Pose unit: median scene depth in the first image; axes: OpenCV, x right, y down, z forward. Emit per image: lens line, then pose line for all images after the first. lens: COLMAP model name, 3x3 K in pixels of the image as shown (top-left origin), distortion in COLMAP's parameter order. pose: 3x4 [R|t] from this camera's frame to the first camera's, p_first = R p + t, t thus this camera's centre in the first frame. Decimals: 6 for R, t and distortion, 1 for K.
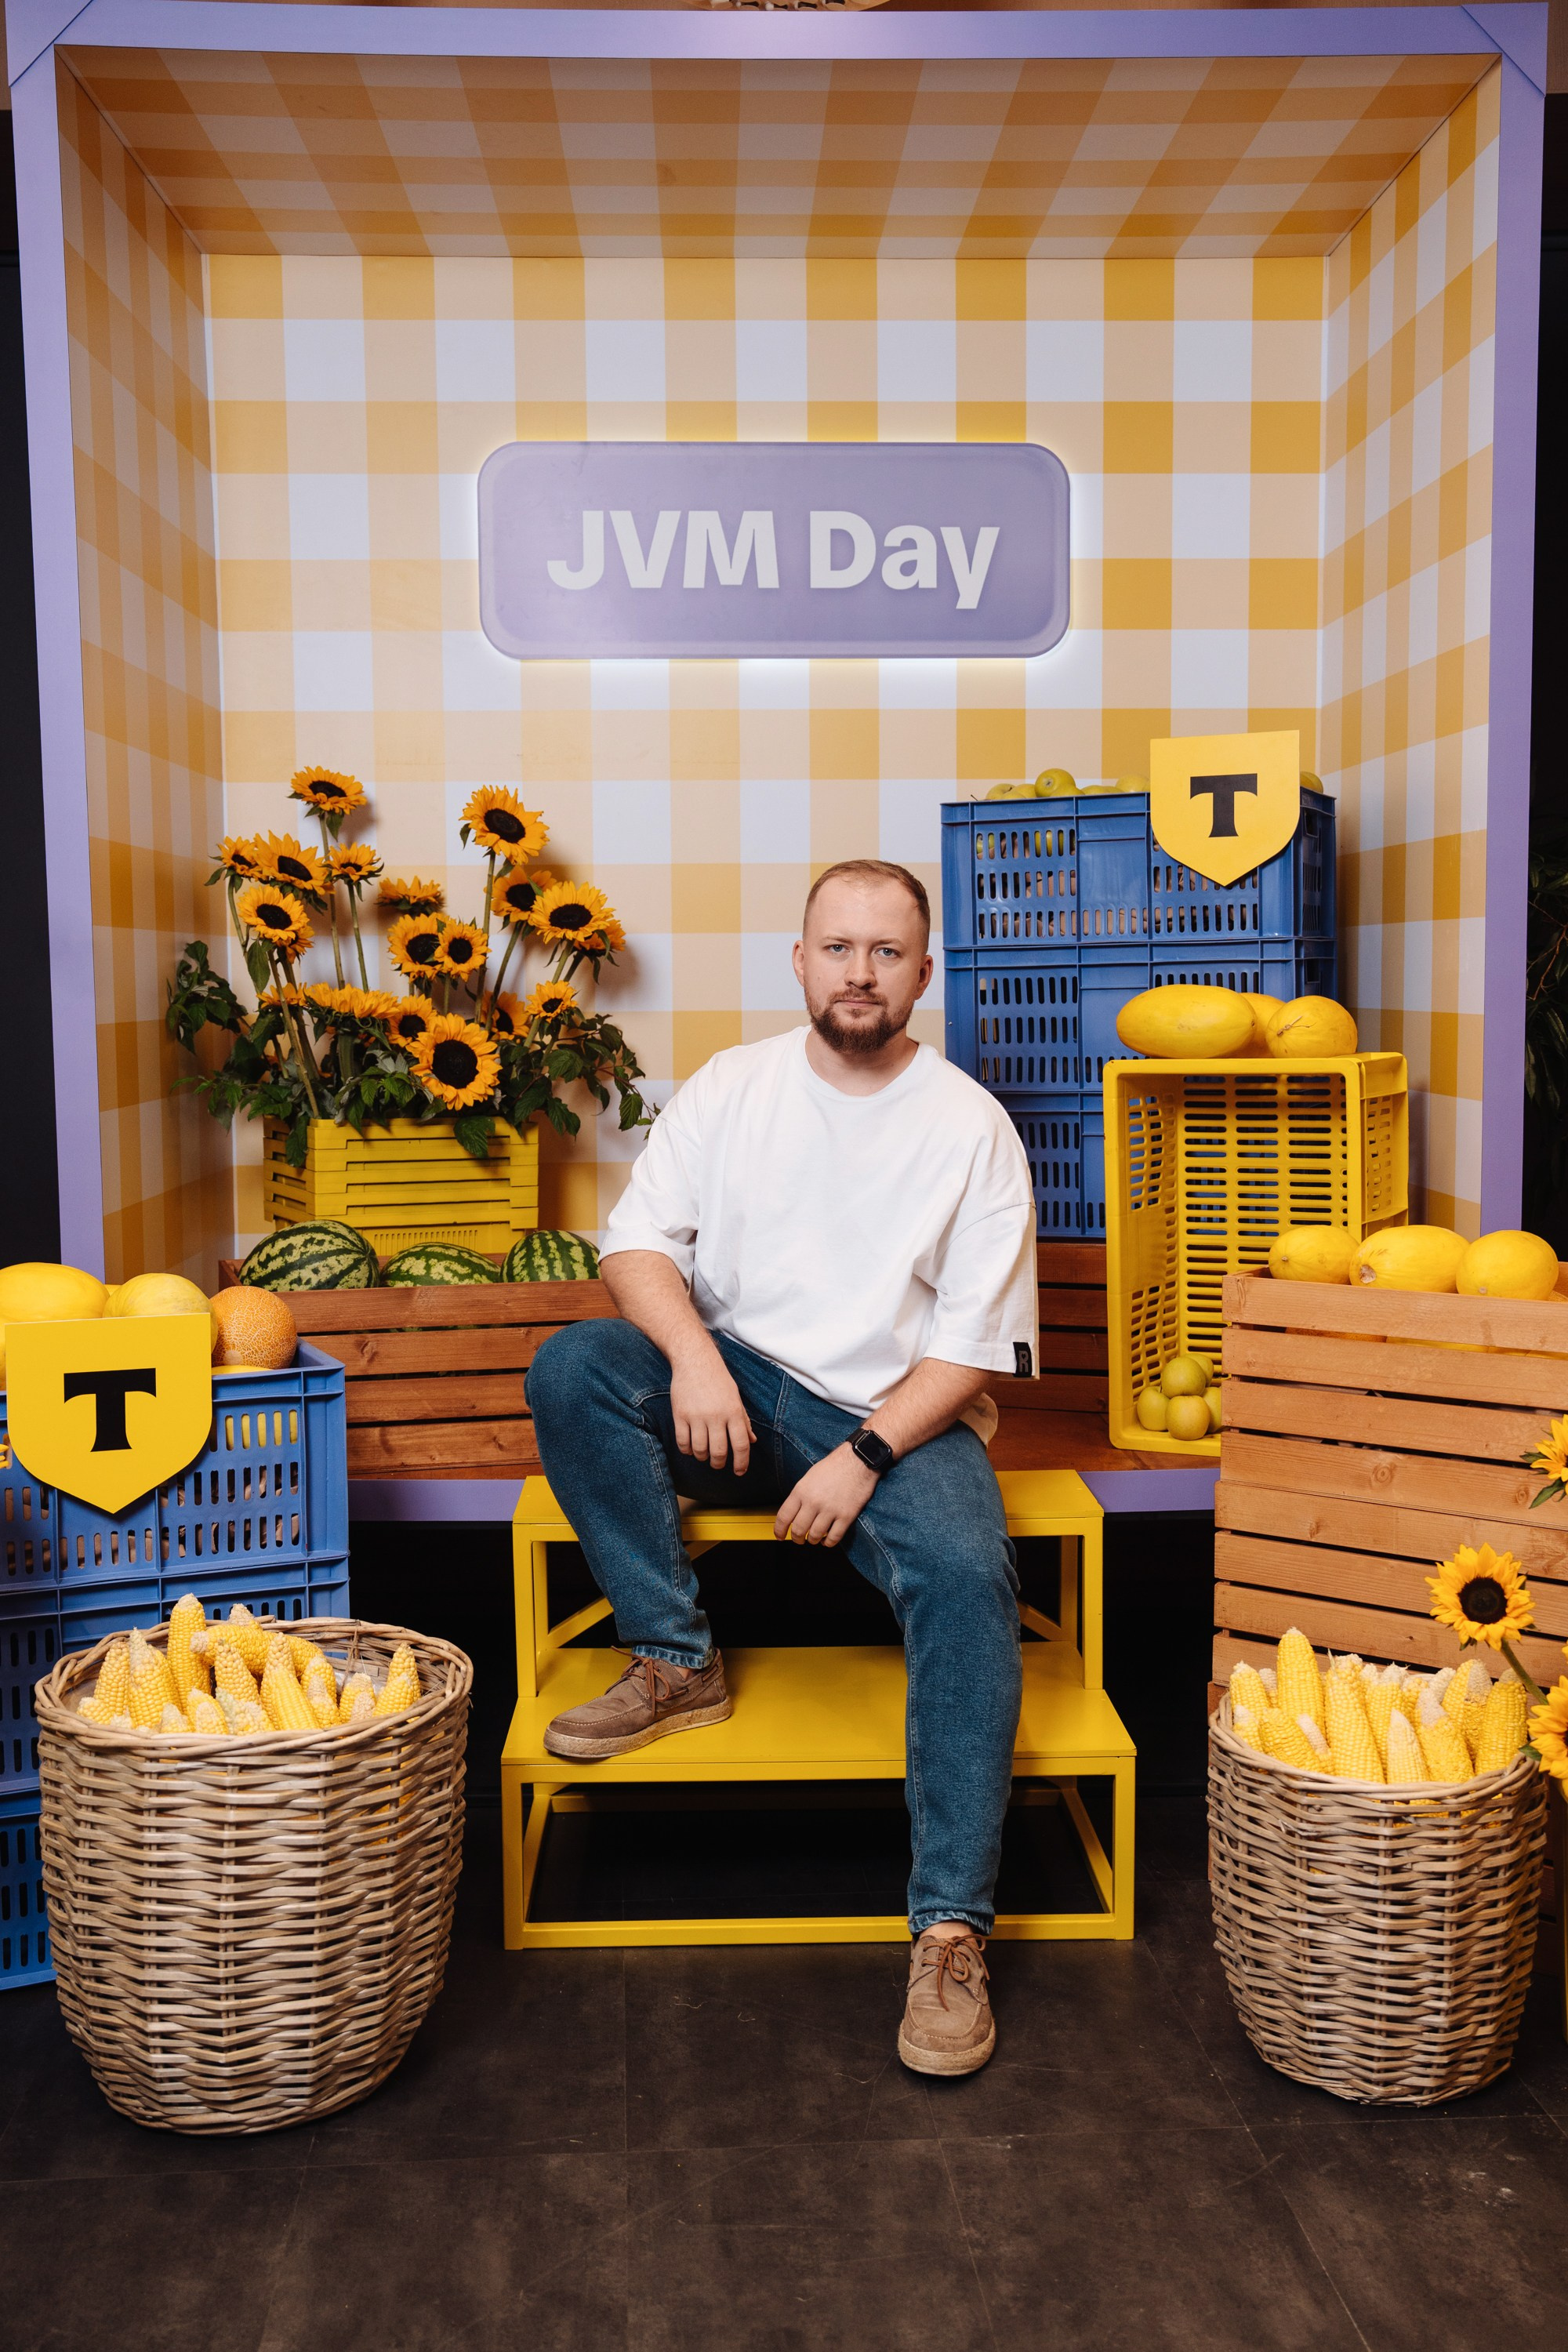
lens RADIAL K [[2317.1, 0, 784.0], [0, 2317.1, 1176.0], [0, 0, 1]] dist [-0.012802, 0.110507]
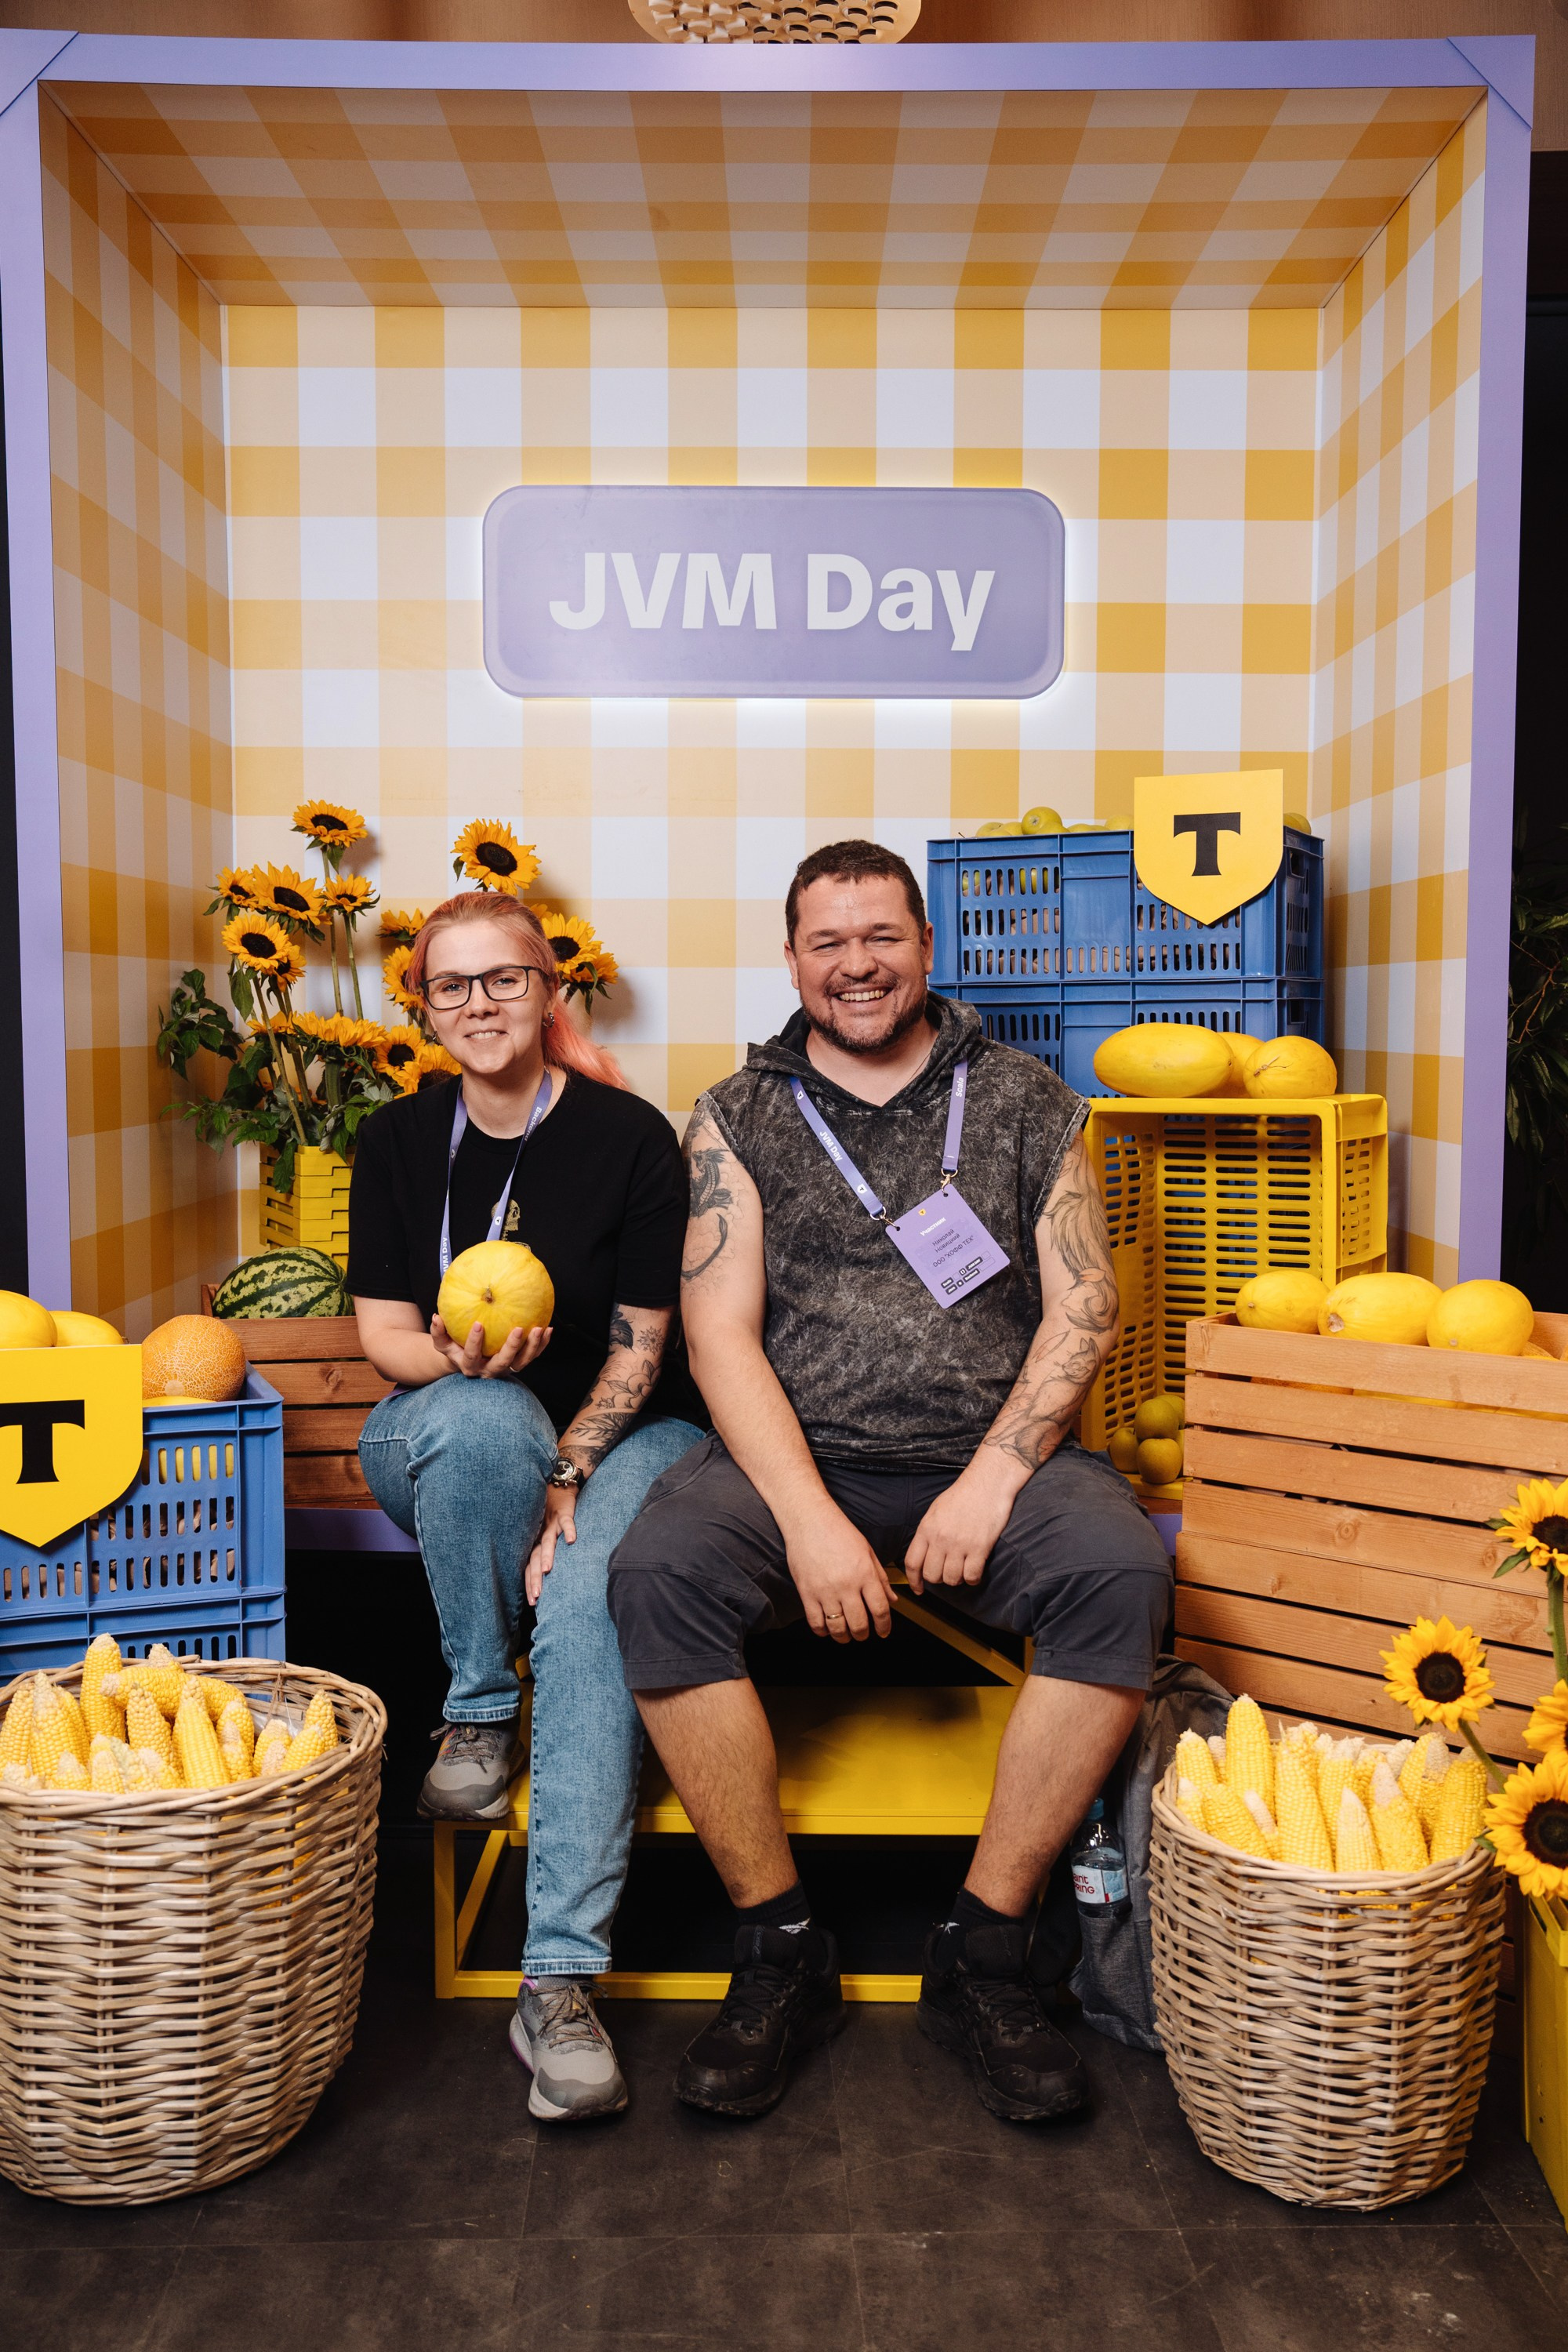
lens RADIAL K [[2108.5, 0, 781.9], [0, 2108.5, 1178.9], [0, 0, 1]] dist [-0.043399, 0.102800]
pose [[0.999263, 0.014487, -0.035543, 0.044199], [-0.014782, 0.999858, -0.008065, -0.006405], [0.035421, 0.008584, 0.999336, 0.097087]]
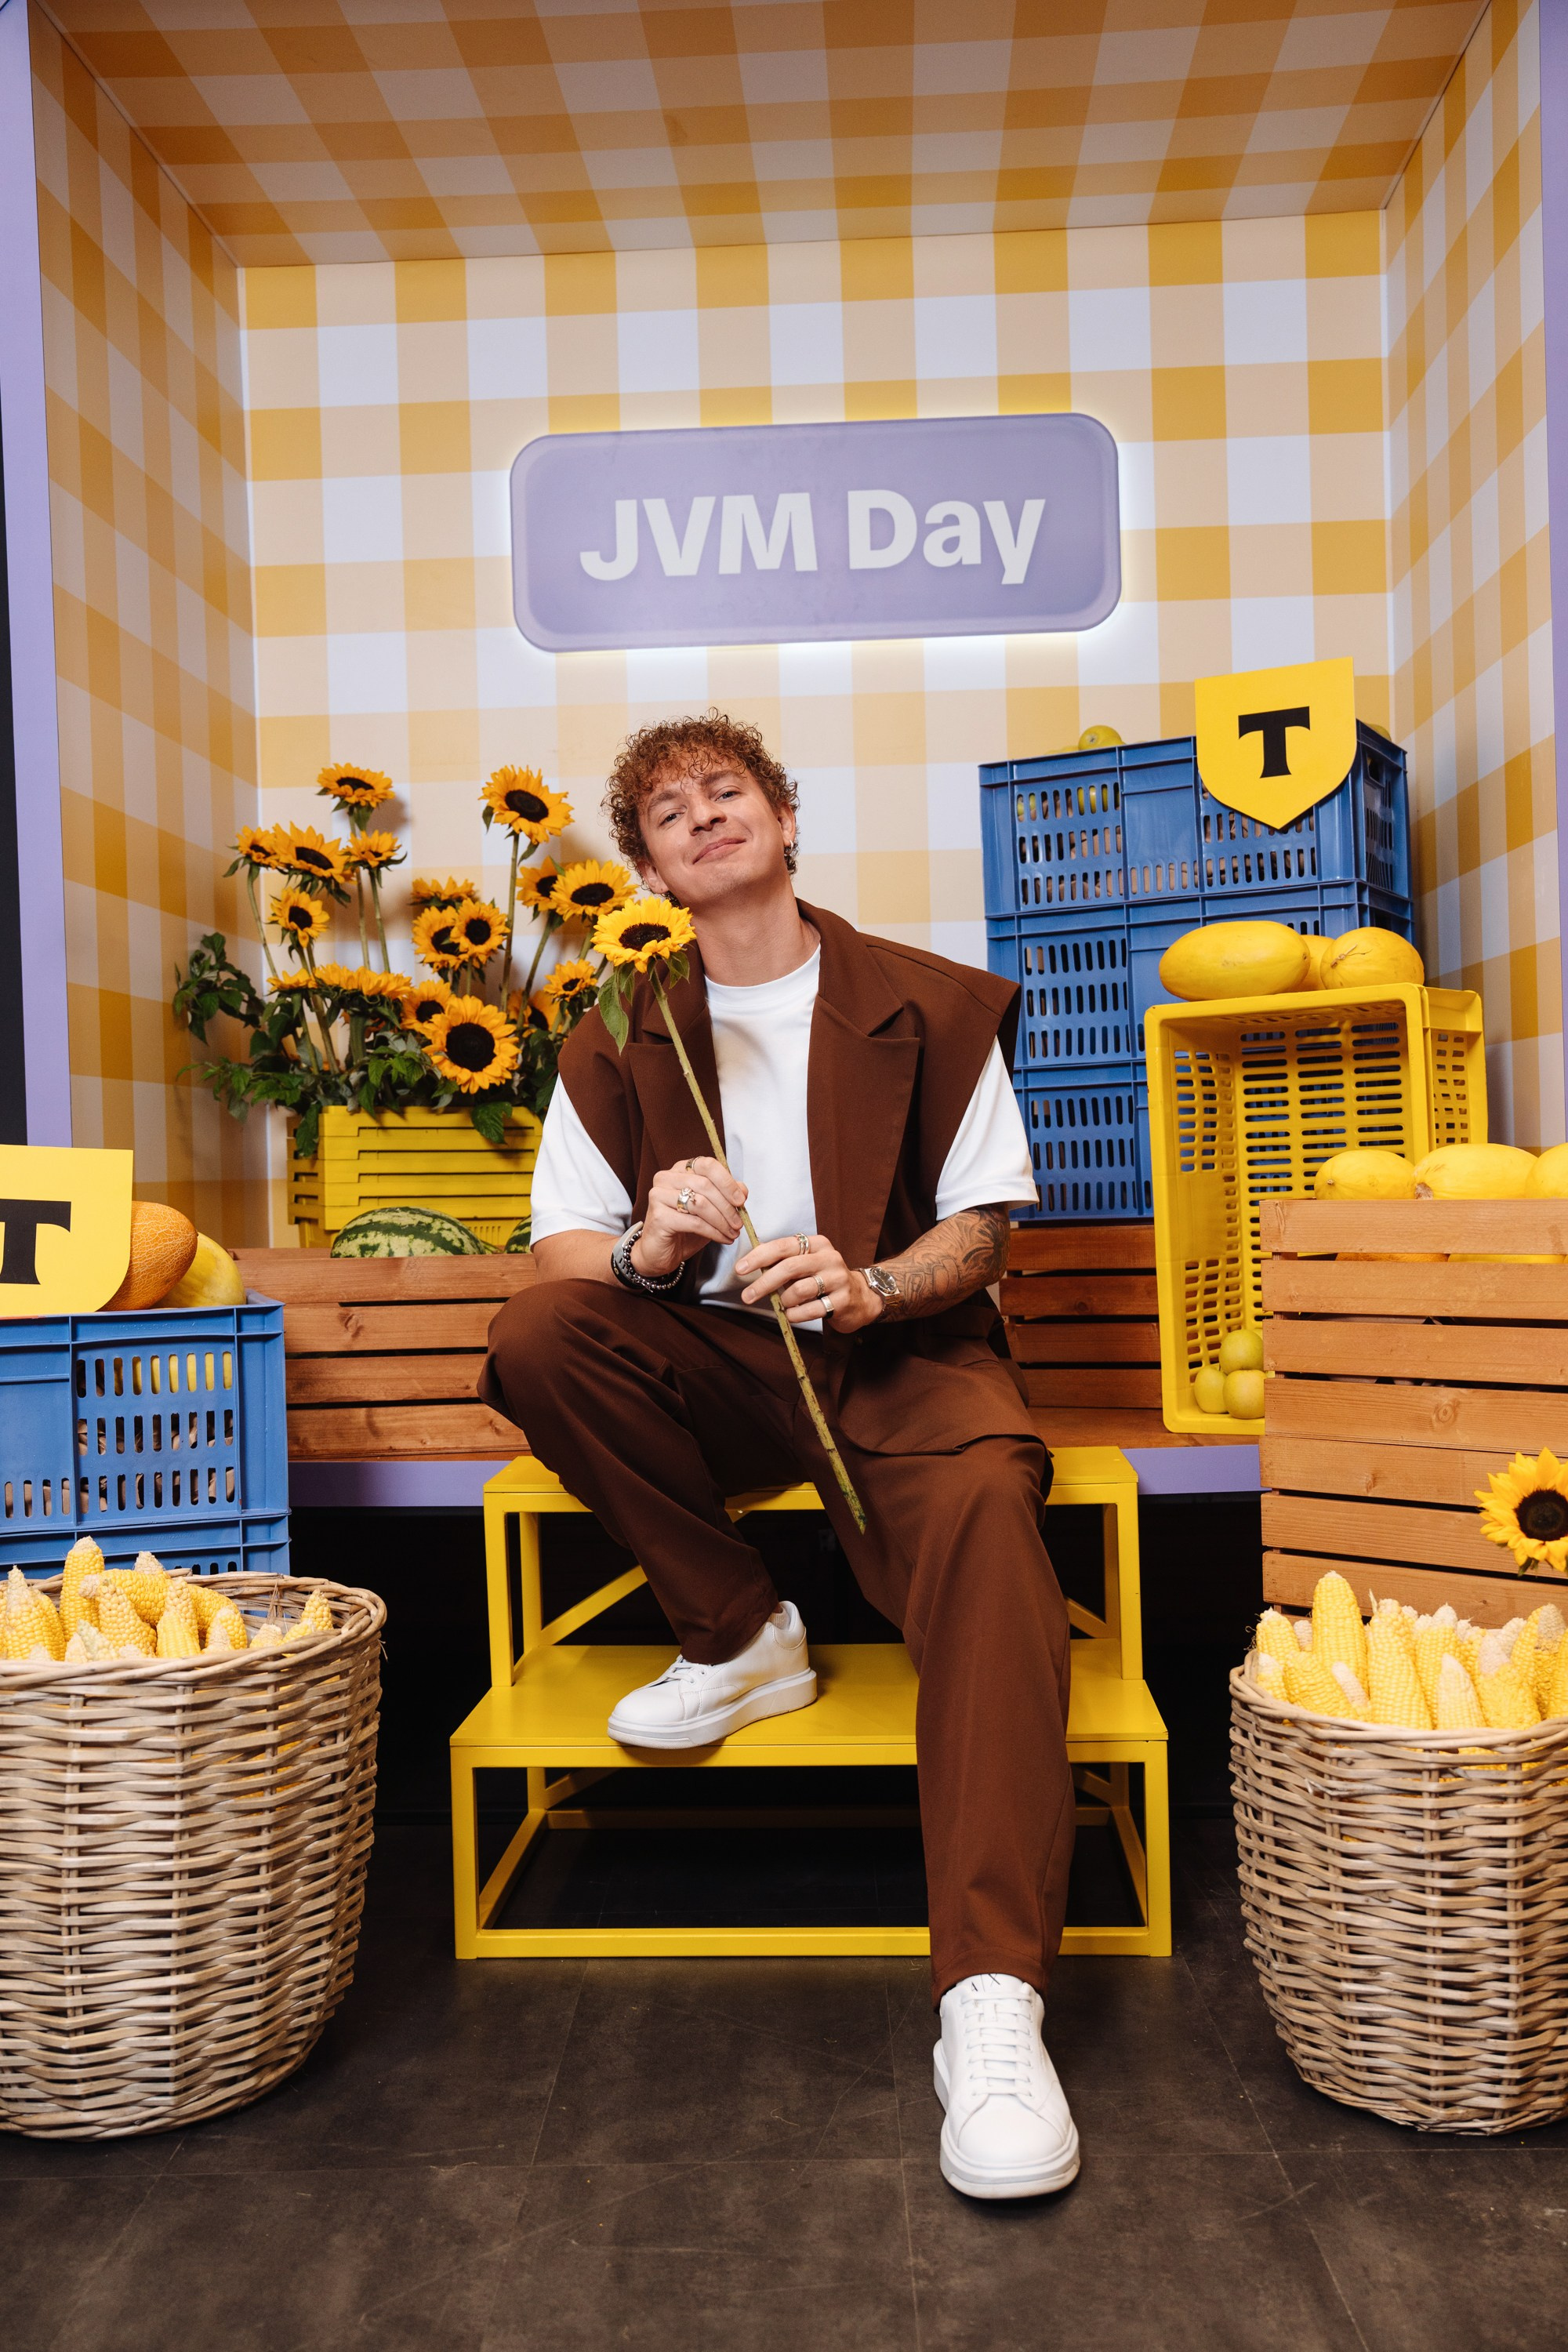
lens RADIAL K [[2209.1, 0, 781.8], [0, 2209.1, 1178.0], [0, 0, 1]] dist [-0.019236, 0.097636]
pose [[0.996071, -0.018882, -0.086517, 0.070295], [0.012056, 0.996822, -0.078747, 0.087182], [0.087729, 0.077395, 0.993133, 0.122834]]
